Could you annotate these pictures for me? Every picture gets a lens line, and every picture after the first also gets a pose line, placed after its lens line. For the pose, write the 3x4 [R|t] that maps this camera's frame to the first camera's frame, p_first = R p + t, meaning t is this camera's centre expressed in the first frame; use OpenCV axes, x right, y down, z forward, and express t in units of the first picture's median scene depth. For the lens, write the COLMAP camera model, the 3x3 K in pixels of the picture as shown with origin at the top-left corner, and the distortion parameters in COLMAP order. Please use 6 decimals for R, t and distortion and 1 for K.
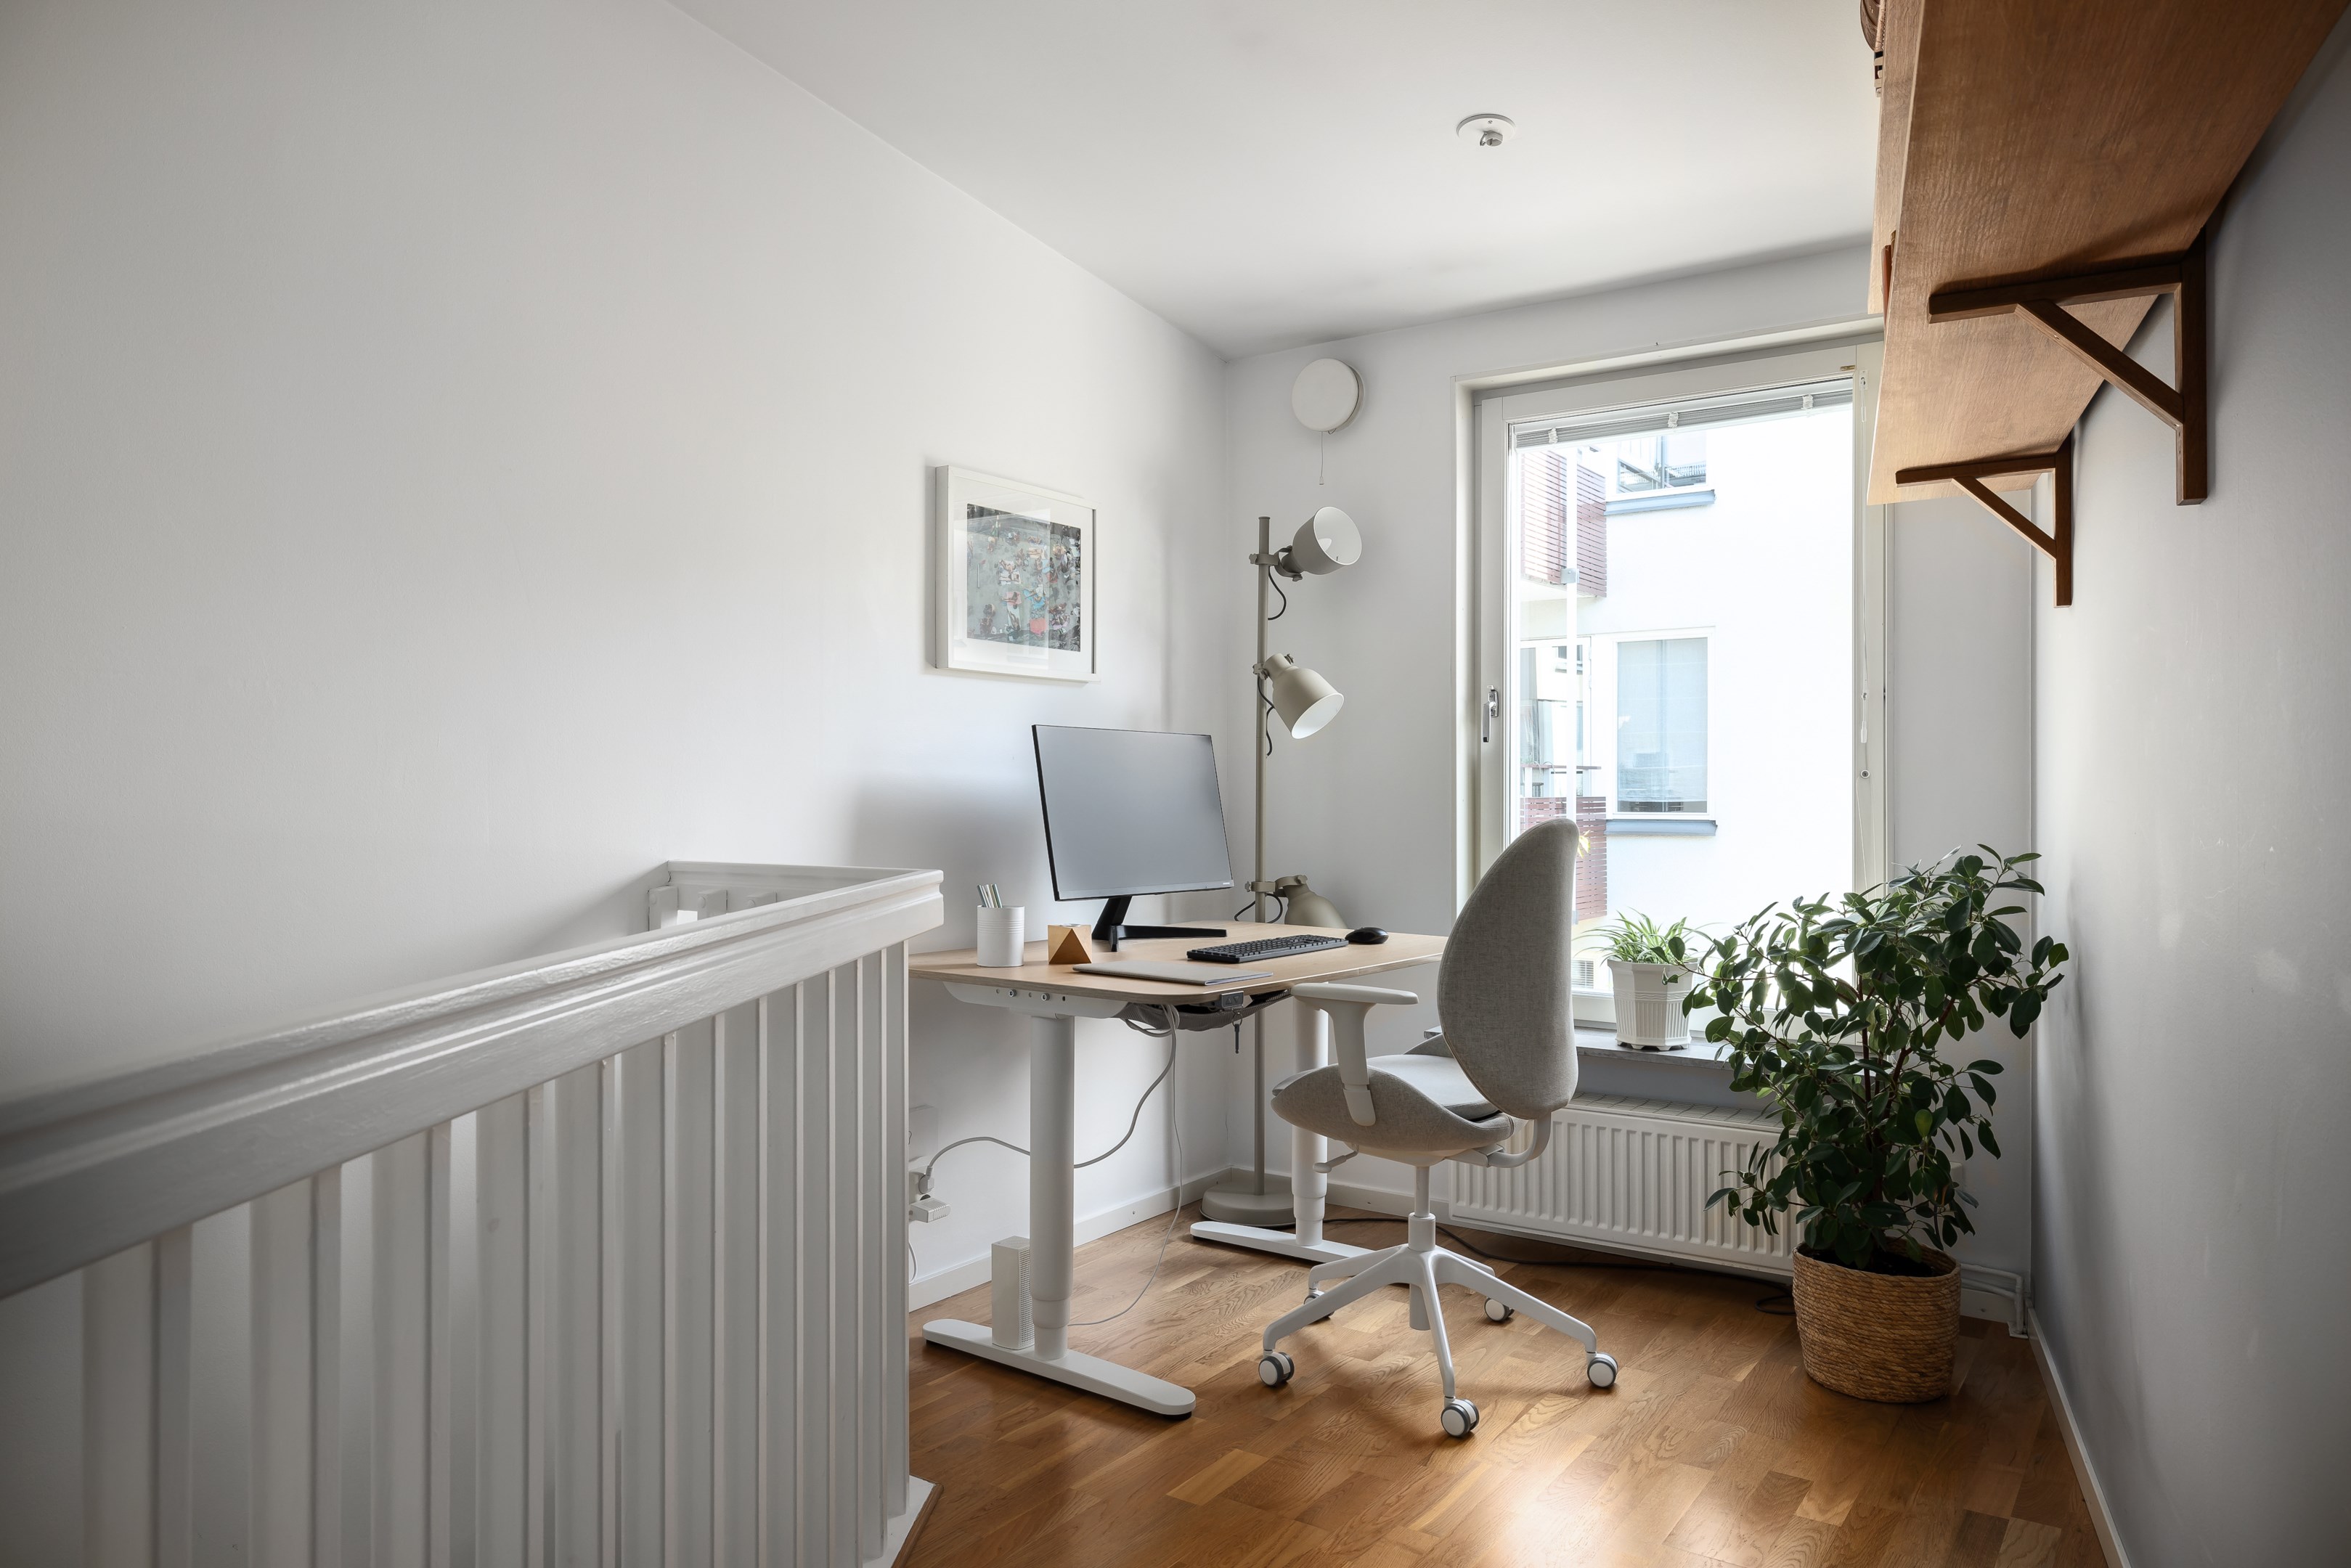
lens RADIAL K [[1594.5, 0, 1169.9], [0, 1594.5, 779.4], [0, 0, 1]] dist [0.005322, 0.000233]
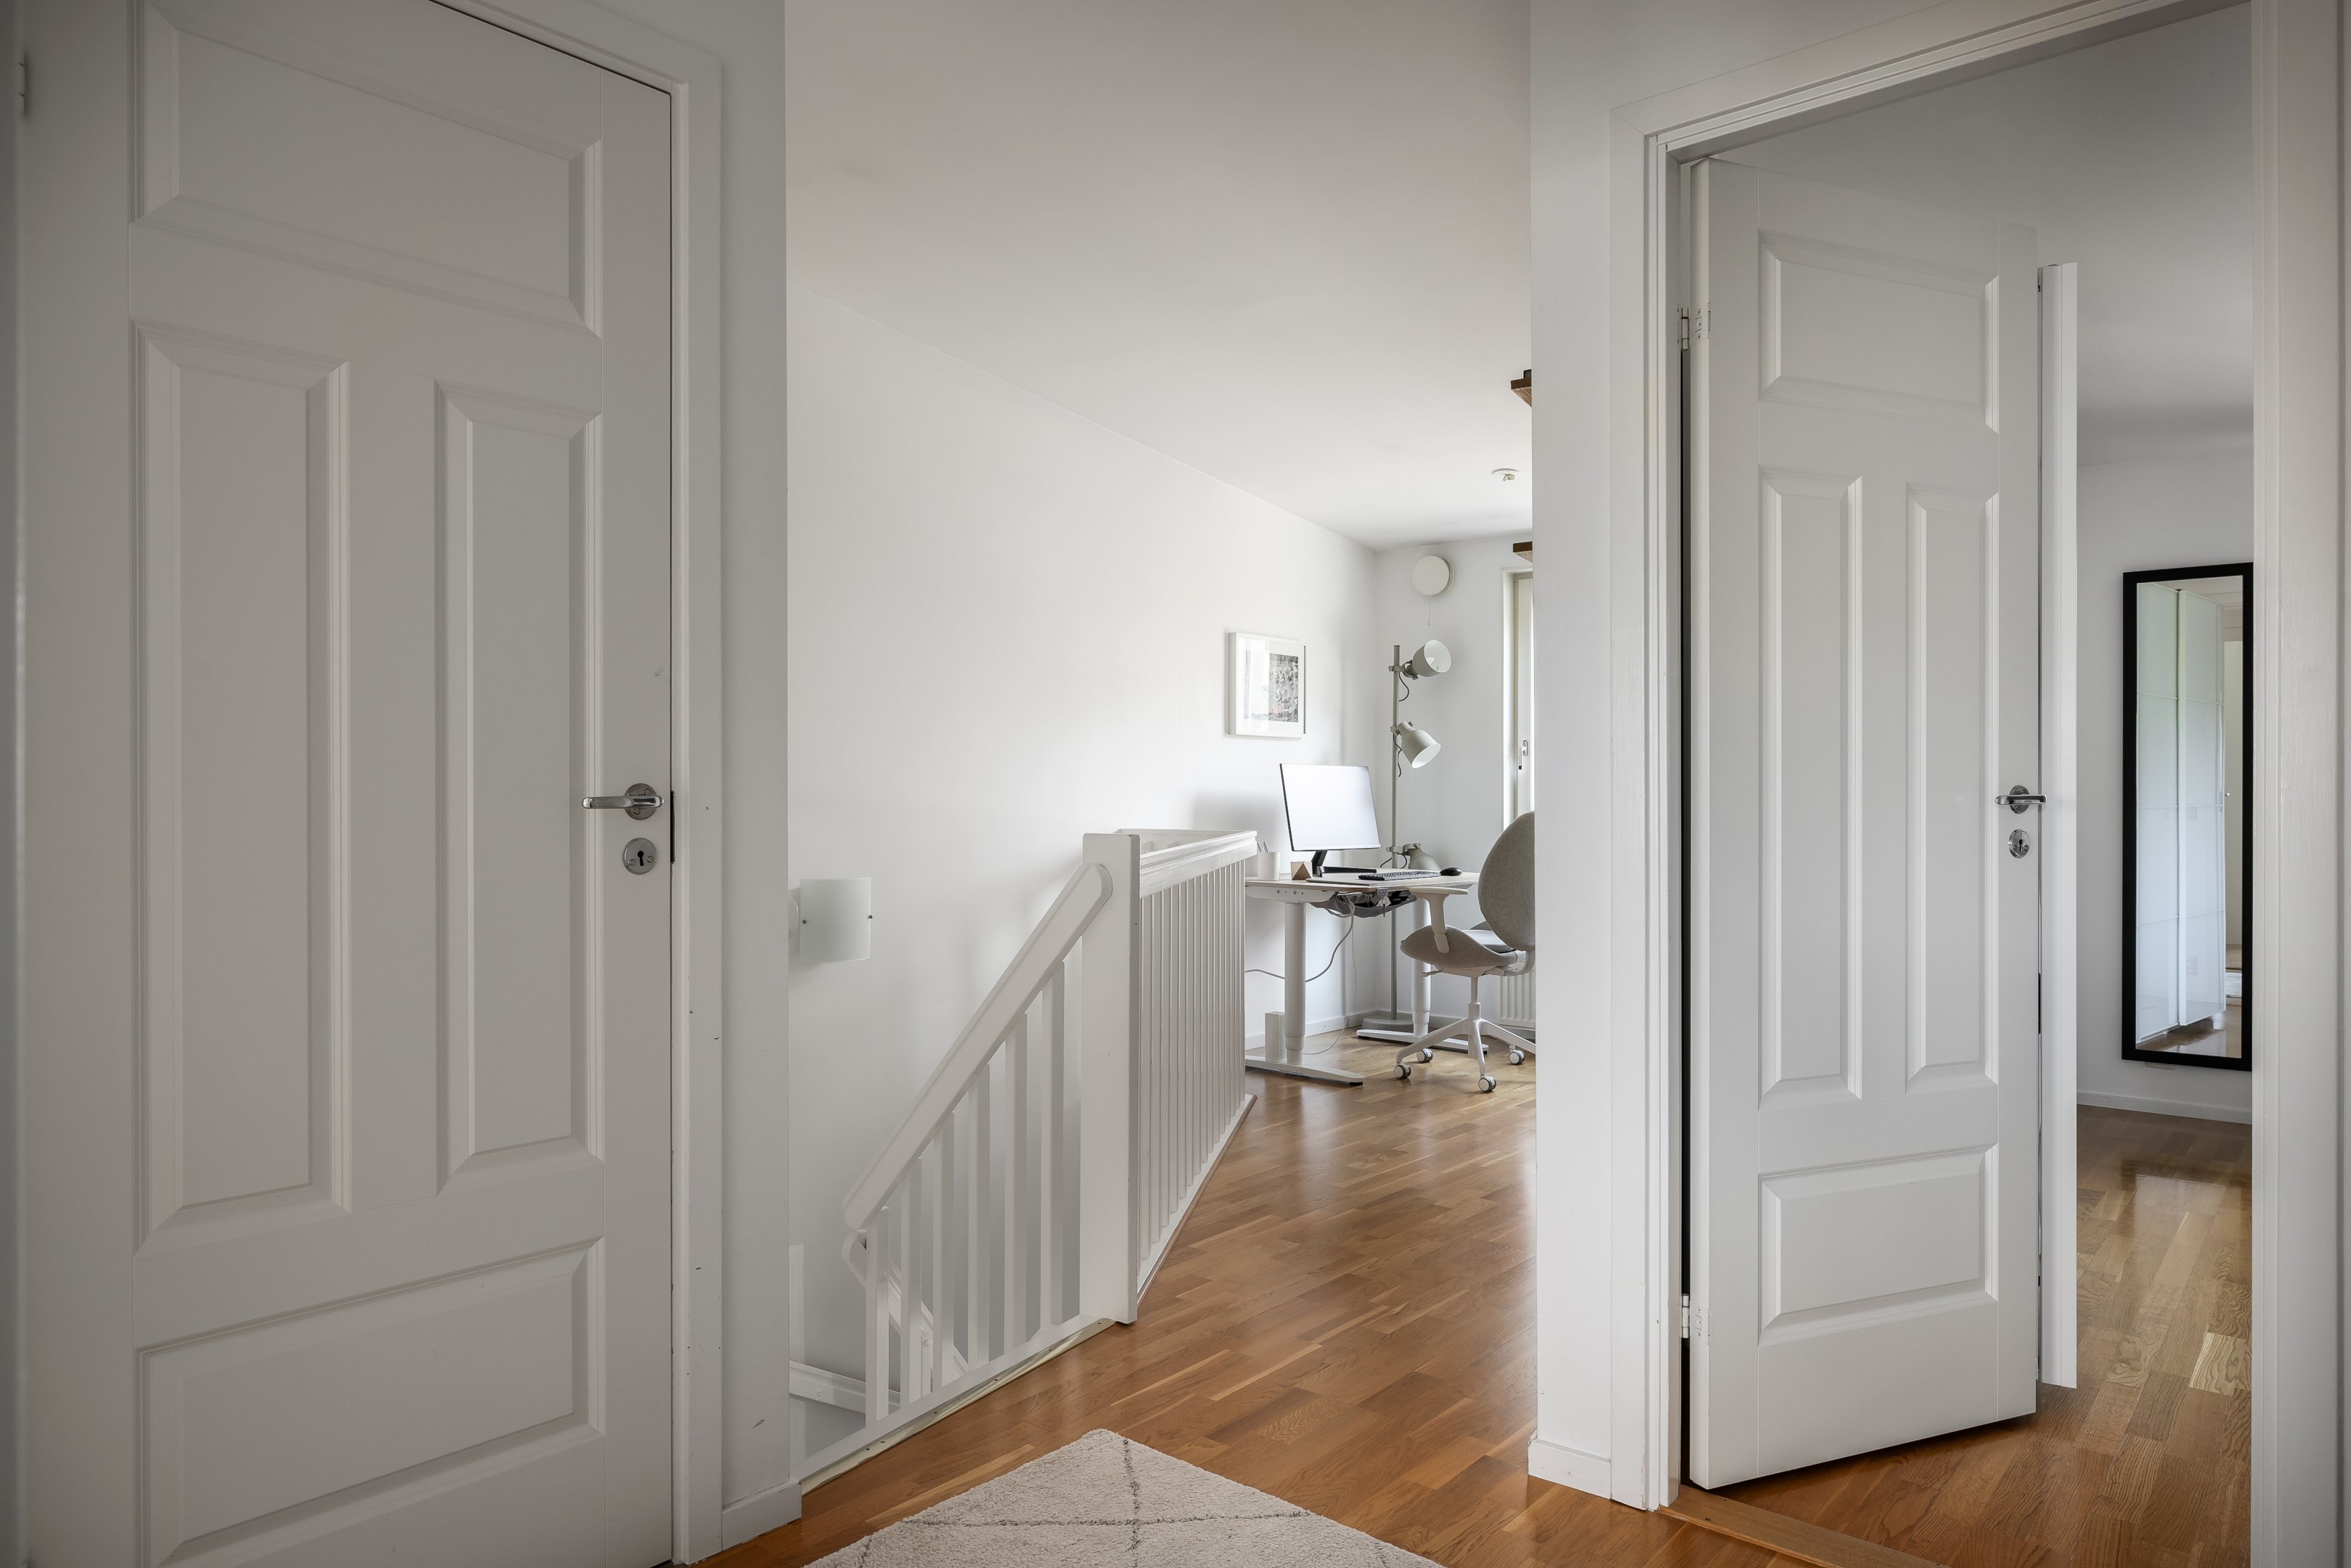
lens RADIAL K [[1495.5, 0, 1187.2], [0, 1495.5, 797.1], [0, 0, 1]] dist [0.006041, 0.000267]
pose [[0.996889, -0.000430, -0.078814, -0.047597], [0.000928, 0.999980, 0.006279, -0.003143], [0.078810, -0.006332, 0.996870, -0.769246]]
